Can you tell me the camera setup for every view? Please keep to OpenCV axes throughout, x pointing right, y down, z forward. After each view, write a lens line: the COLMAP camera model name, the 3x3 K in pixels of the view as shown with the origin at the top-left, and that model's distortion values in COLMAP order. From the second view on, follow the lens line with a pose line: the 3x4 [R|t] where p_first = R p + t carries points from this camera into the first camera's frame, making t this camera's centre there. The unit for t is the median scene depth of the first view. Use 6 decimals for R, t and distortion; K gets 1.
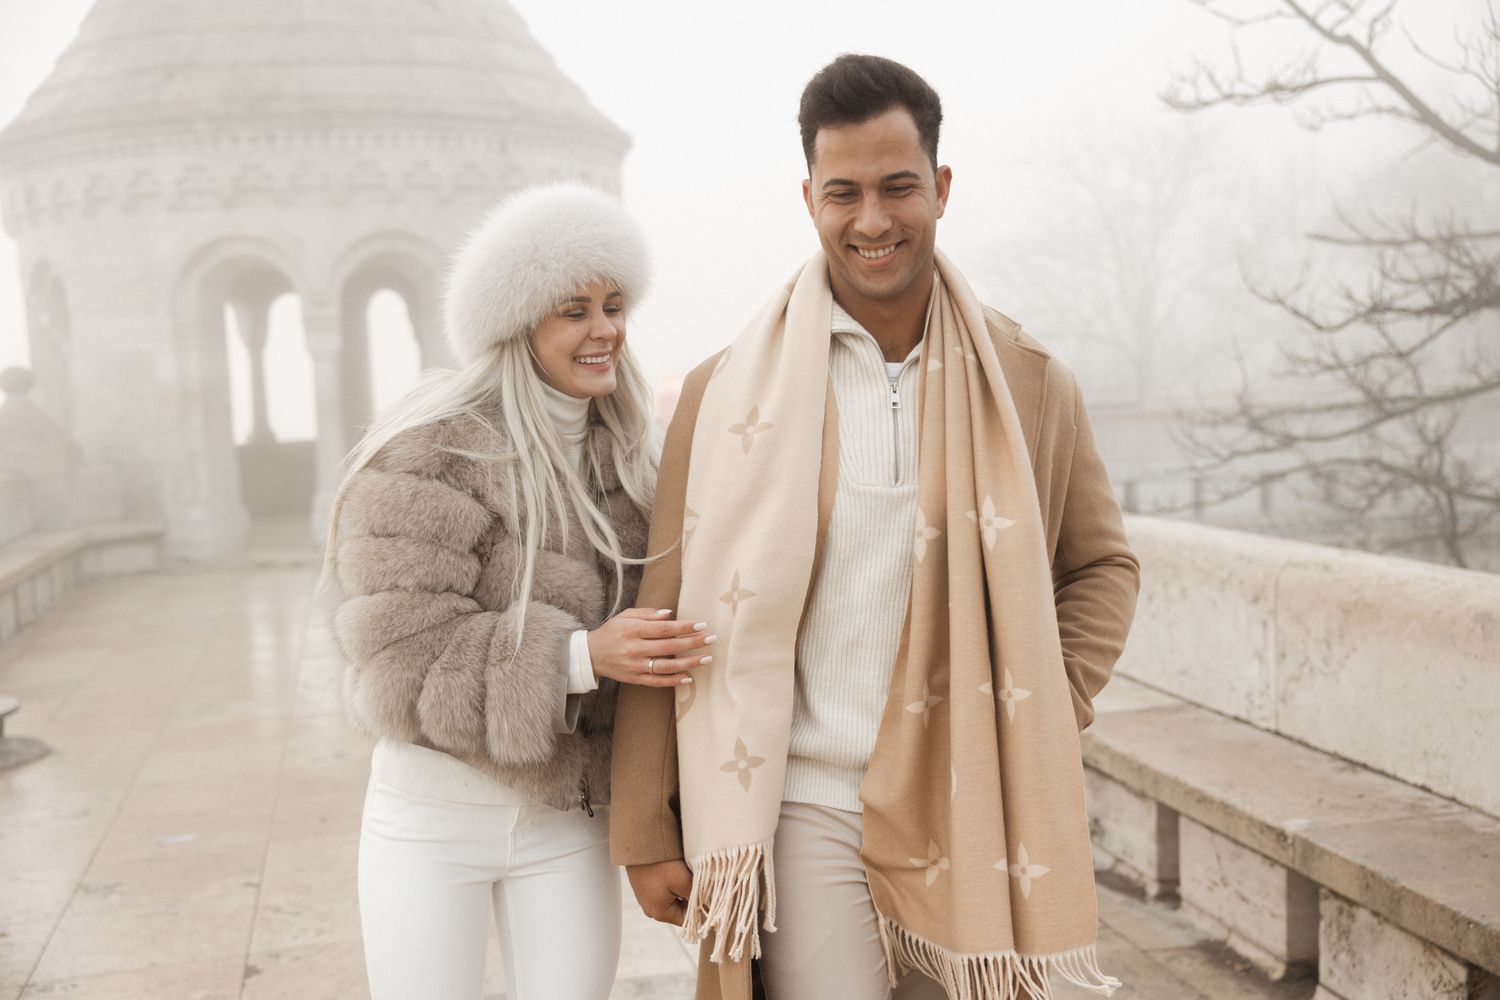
lens RADIAL K [[1677.5, 0, 750.0], [0, 1677.5, 500.0], [0, 0, 1]] dist [-0.005178, -0.000713]
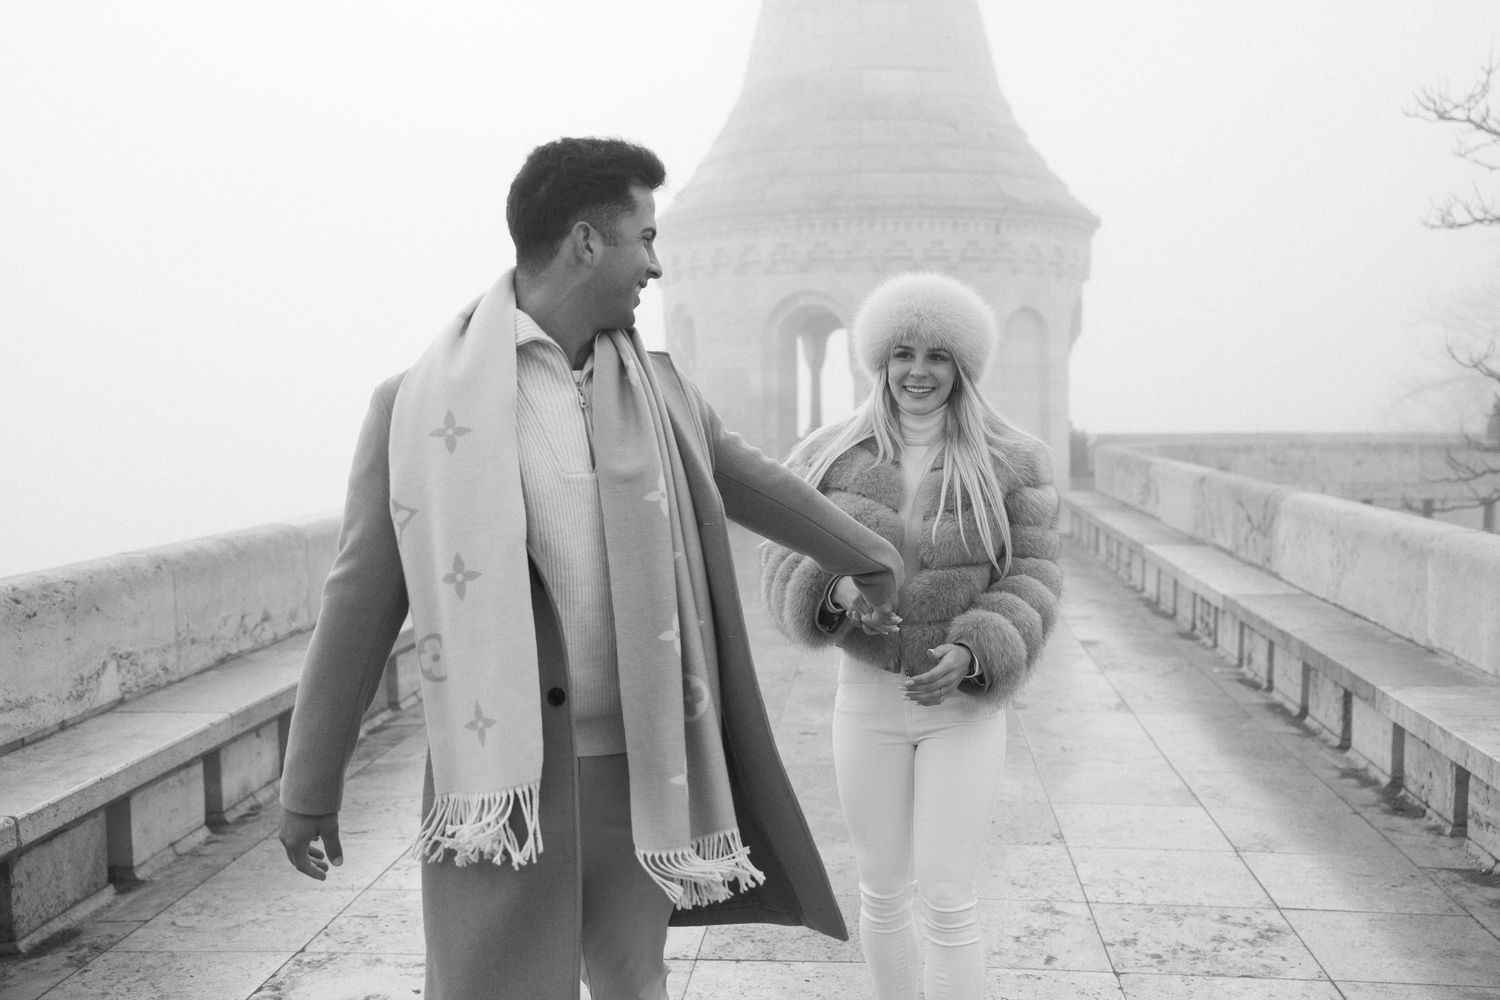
lens RADIAL K [[1500.4, 0, 750.0], [0, 1500.4, 500.0], [0, 0, 1]] dist [0.005857, 0.010505]
pose [[0.946141, 0.060745, -0.318005, 0.069563], [-0.061607, 0.998073, 0.007356, 0.015957], [0.317839, 0.012632, 0.948060, -0.243832]]
